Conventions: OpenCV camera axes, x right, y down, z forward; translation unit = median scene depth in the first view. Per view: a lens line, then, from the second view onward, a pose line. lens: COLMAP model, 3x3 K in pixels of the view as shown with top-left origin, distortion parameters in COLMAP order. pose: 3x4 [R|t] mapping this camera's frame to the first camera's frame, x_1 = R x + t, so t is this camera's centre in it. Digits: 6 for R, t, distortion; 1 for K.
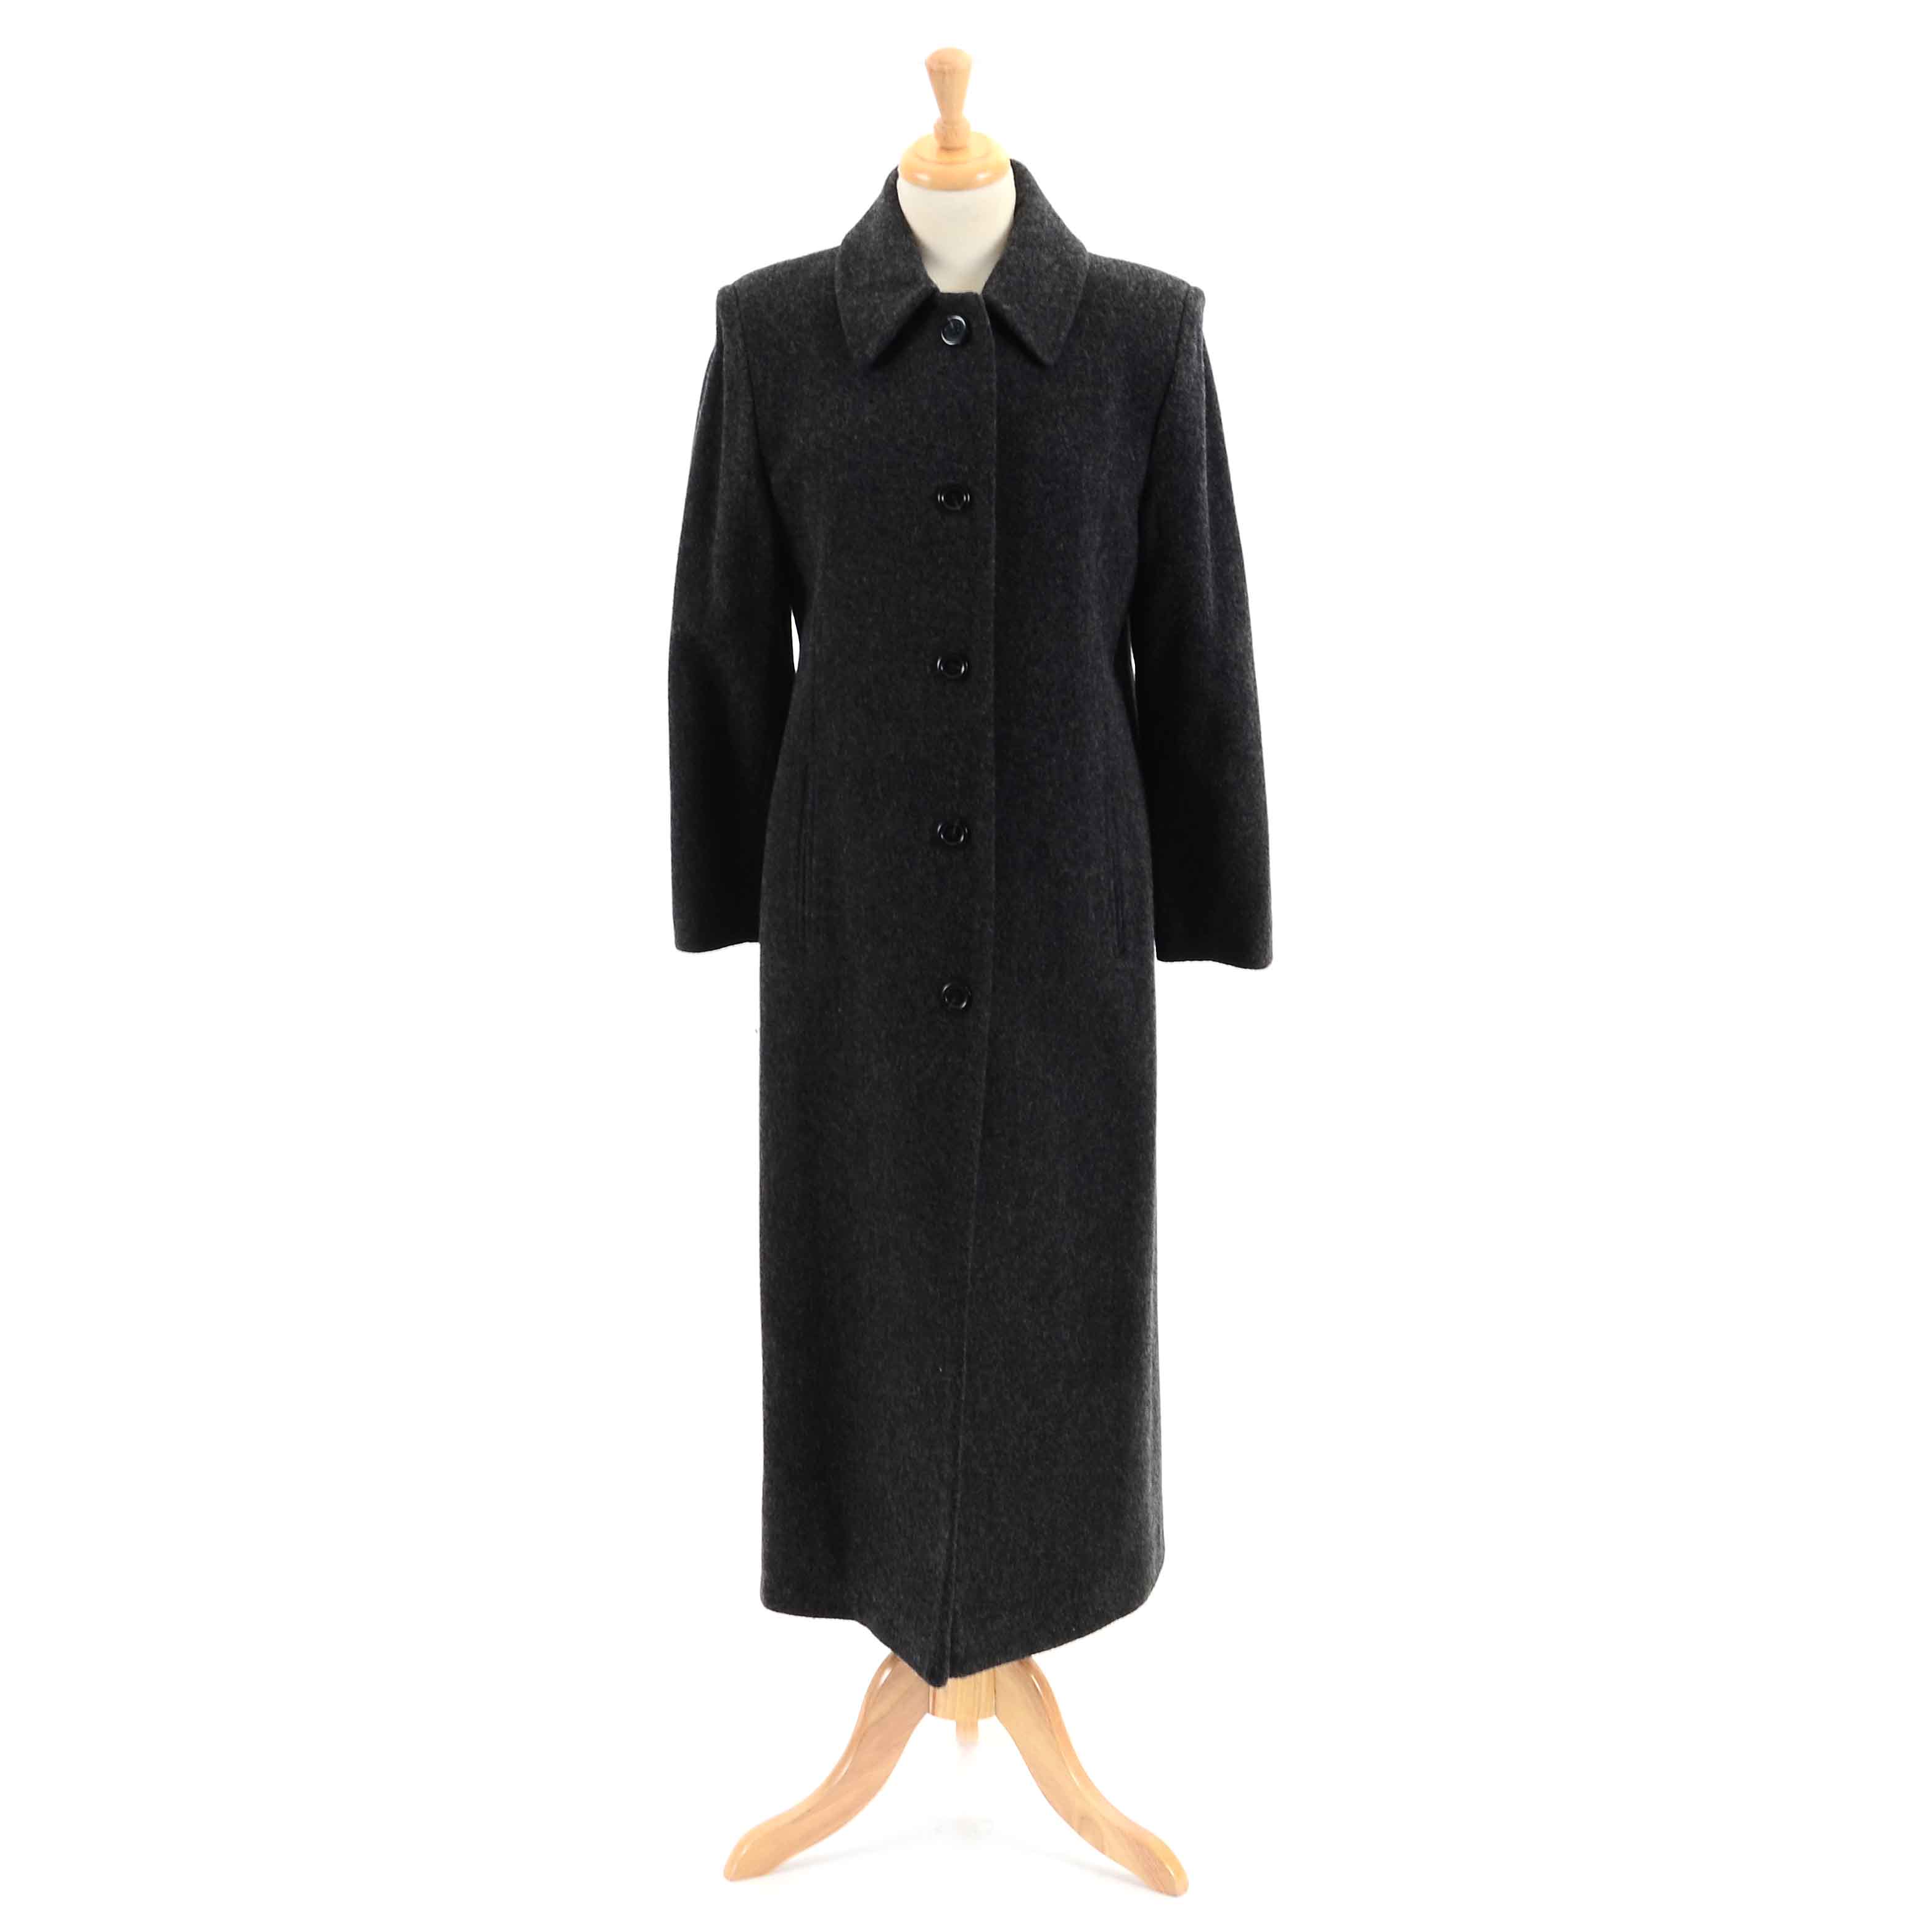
lens RADIAL K [[3511.0, 0, 974.5], [0, 3511.0, 970.9], [0, 0, 1]] dist [0.063984, 0.000000]
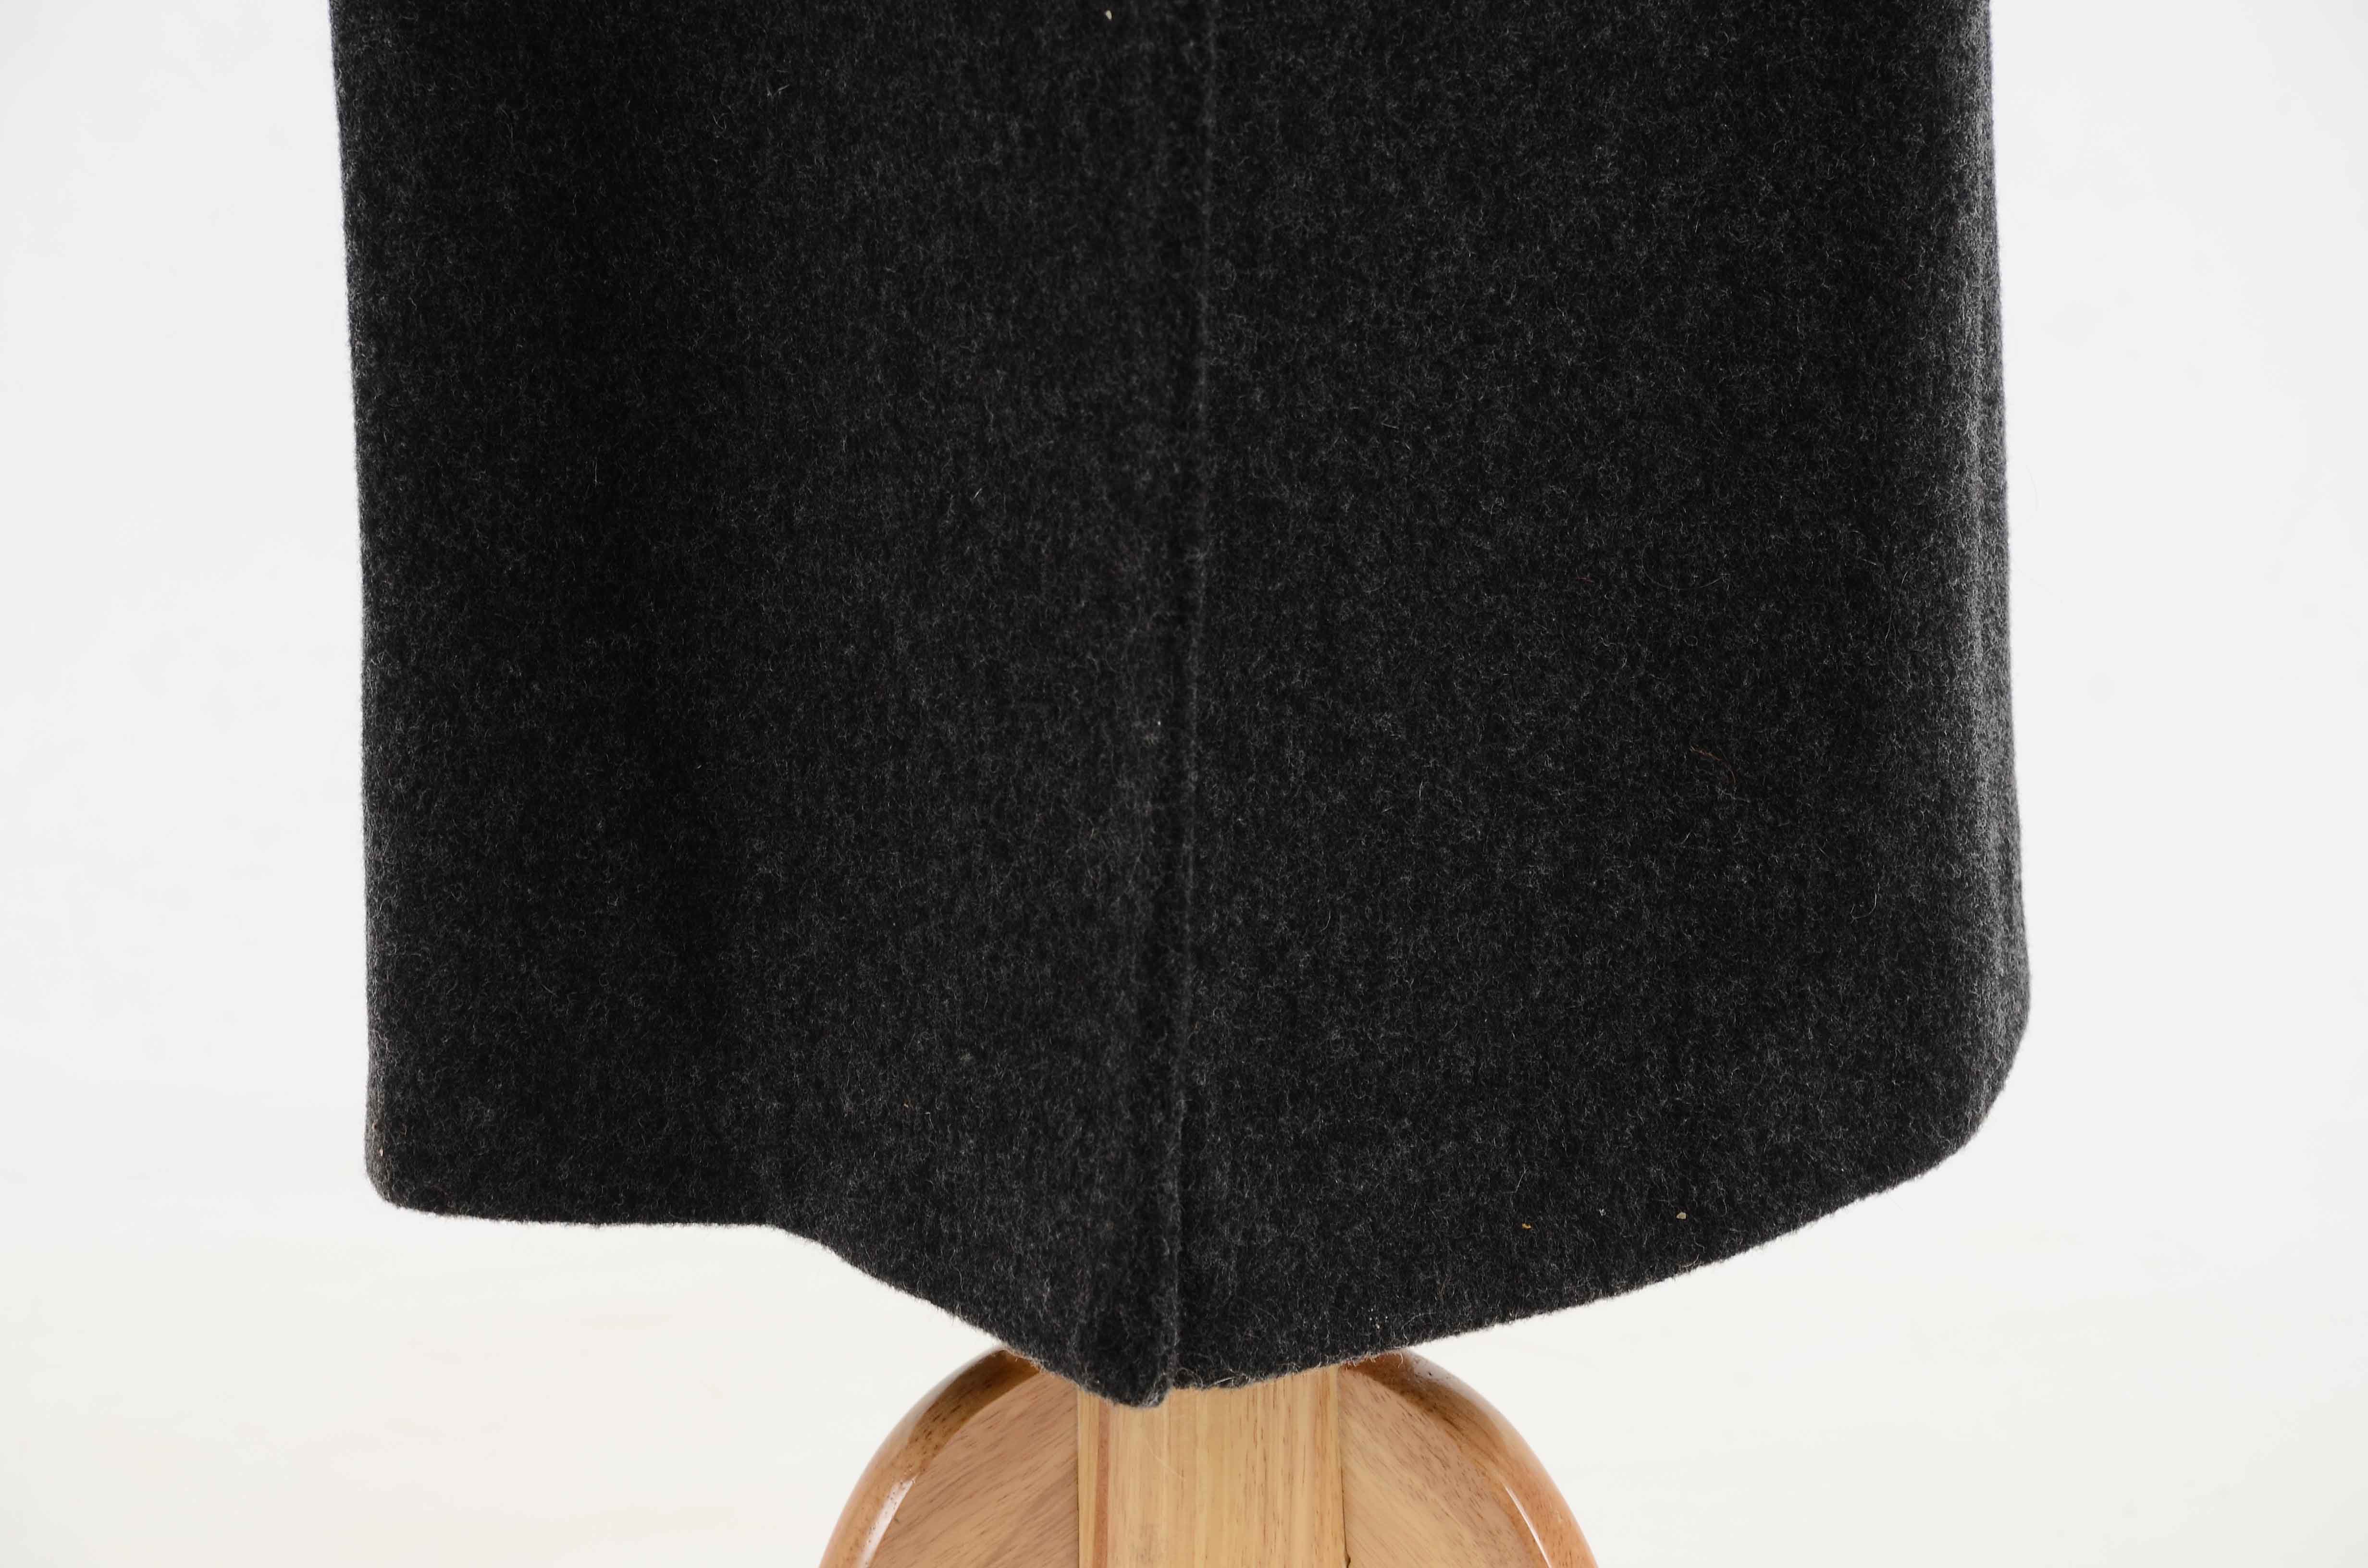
lens RADIAL K [[9884.4, 0, 1180.1], [0, 9884.4, 786.2], [0, 0, 1]] dist [1.339442, 0.000000]
pose [[0.999410, -0.028651, 0.018925, -0.019106], [0.028680, 0.999588, -0.001247, 0.167474], [-0.018882, 0.001789, 0.999820, 0.343670]]
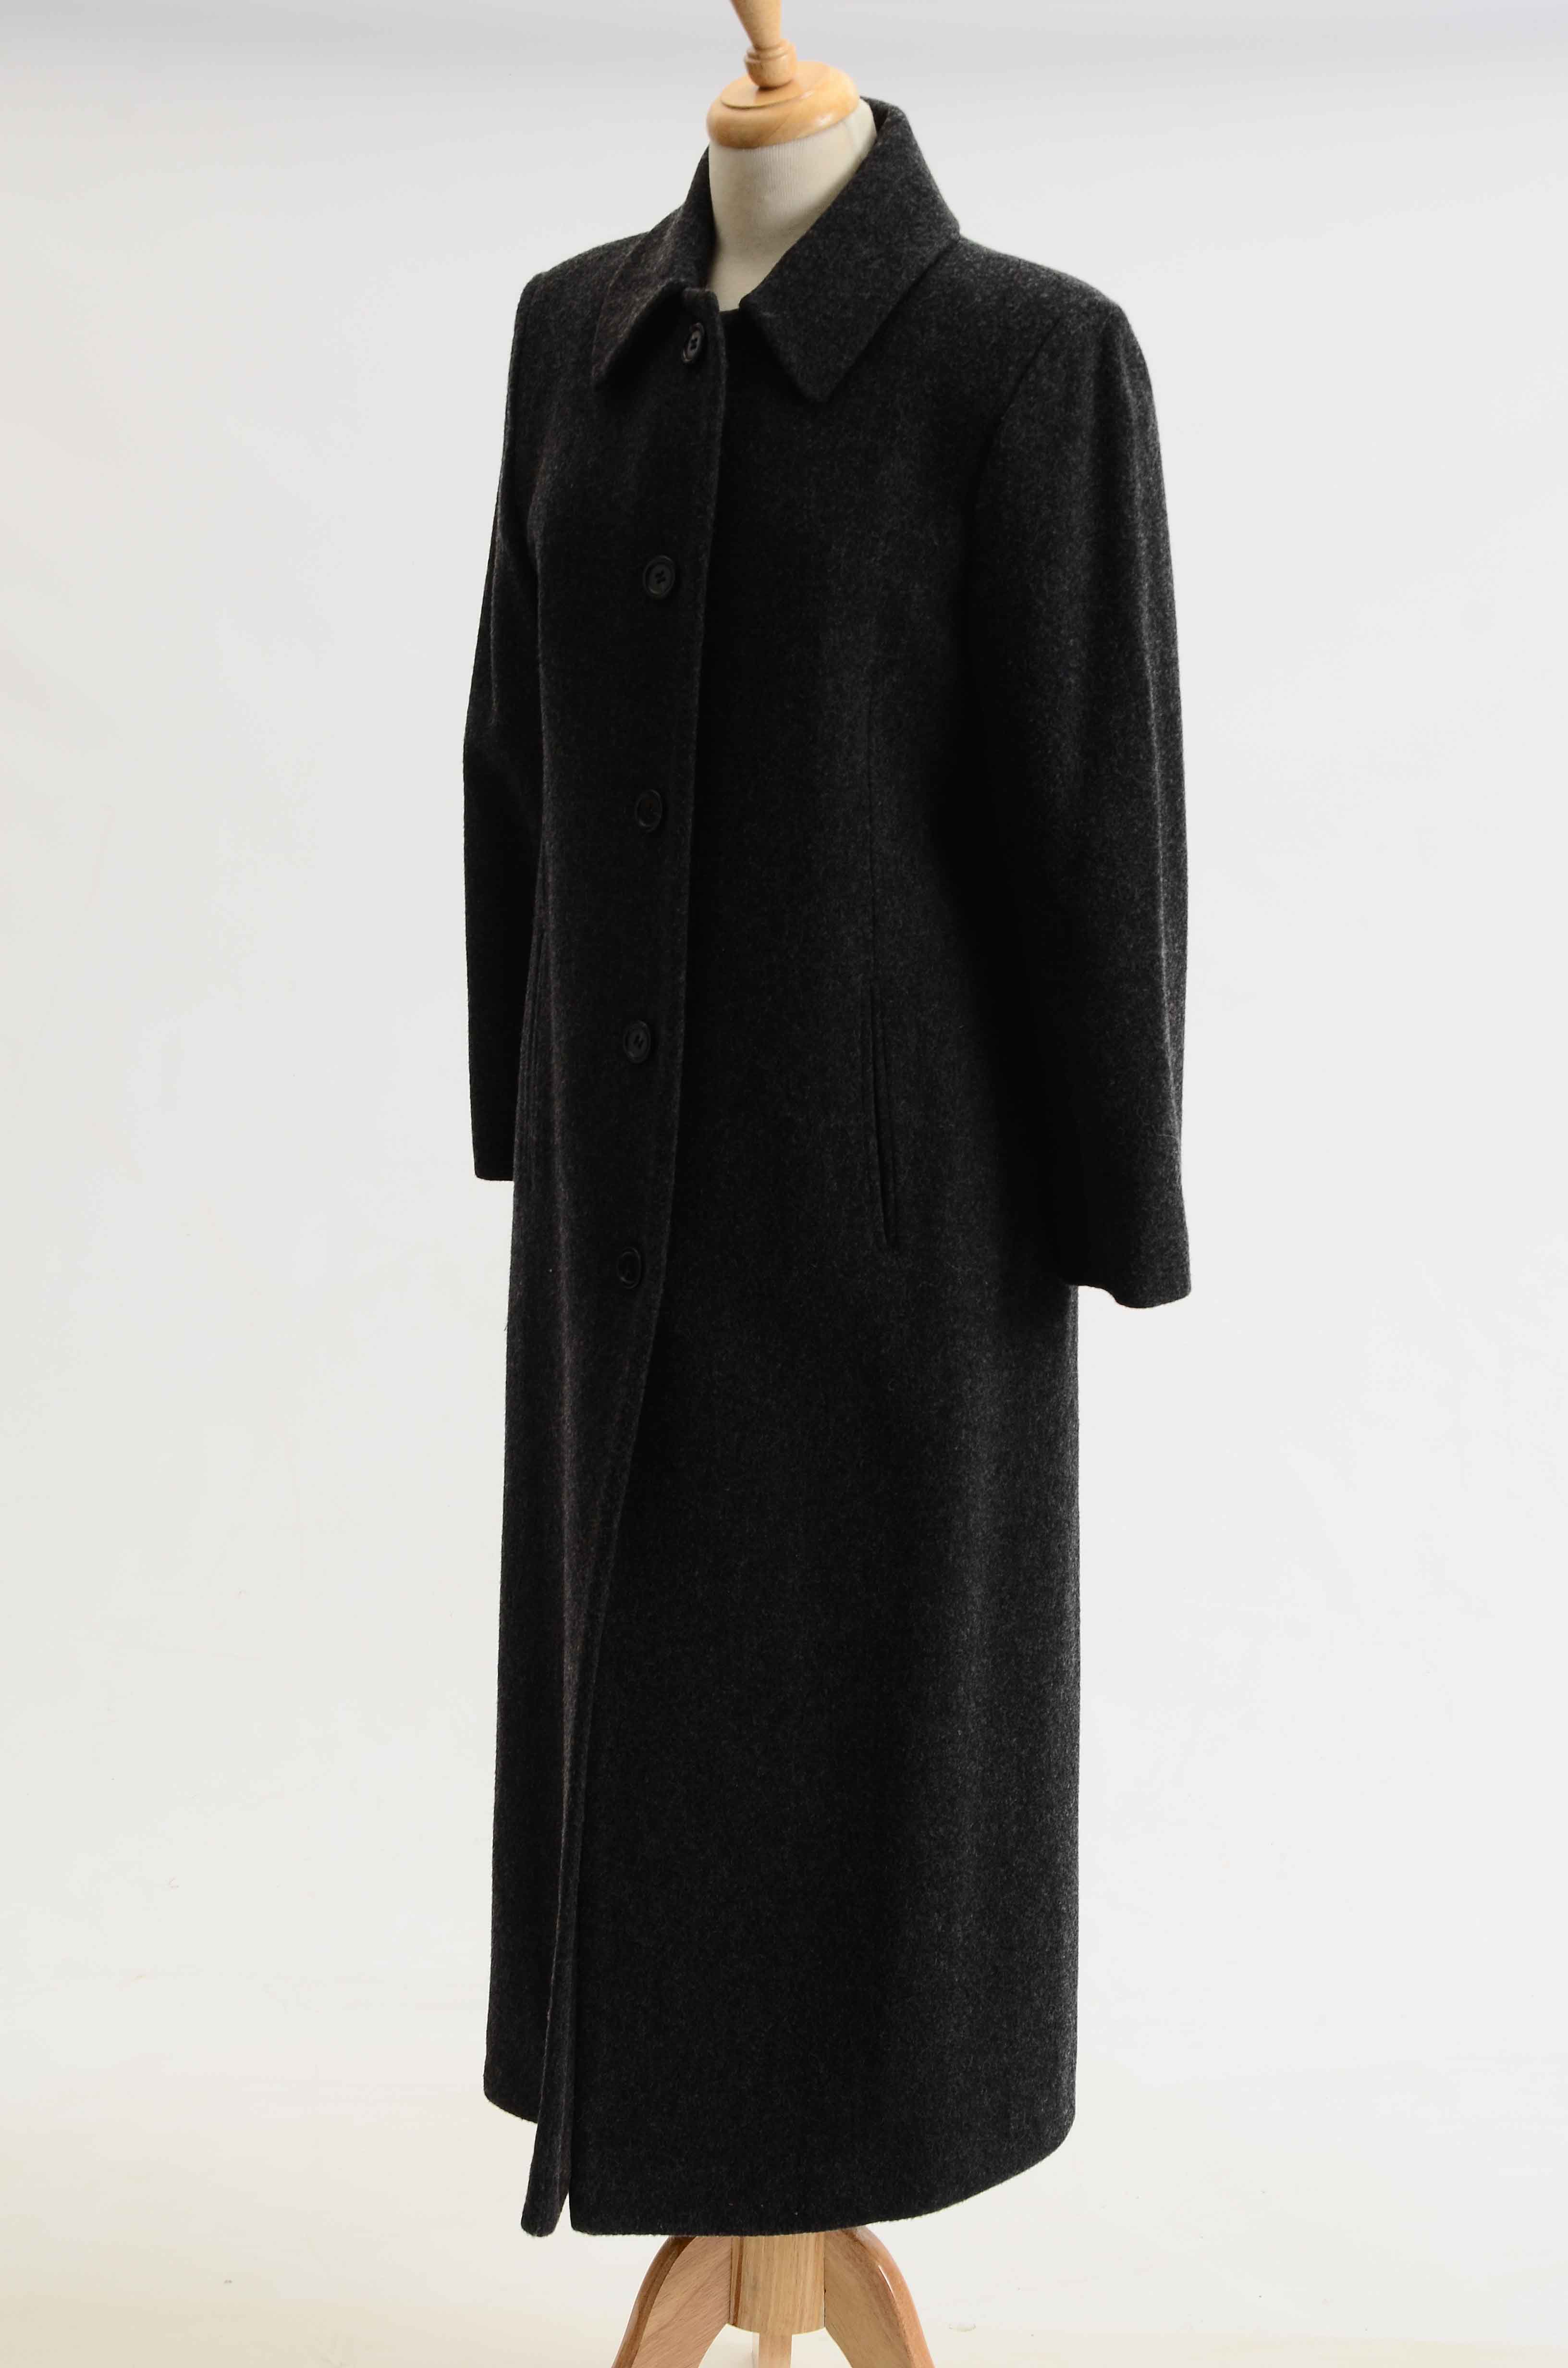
lens RADIAL K [[5068.9, 0, 784.9], [0, 5068.9, 1172.2], [0, 0, 1]] dist [0.453661, 0.000000]
pose [[0.834358, 0.131107, -0.535403, 0.577693], [-0.149685, 0.988694, 0.008842, -0.025938], [0.530510, 0.072764, 0.844550, 0.132797]]
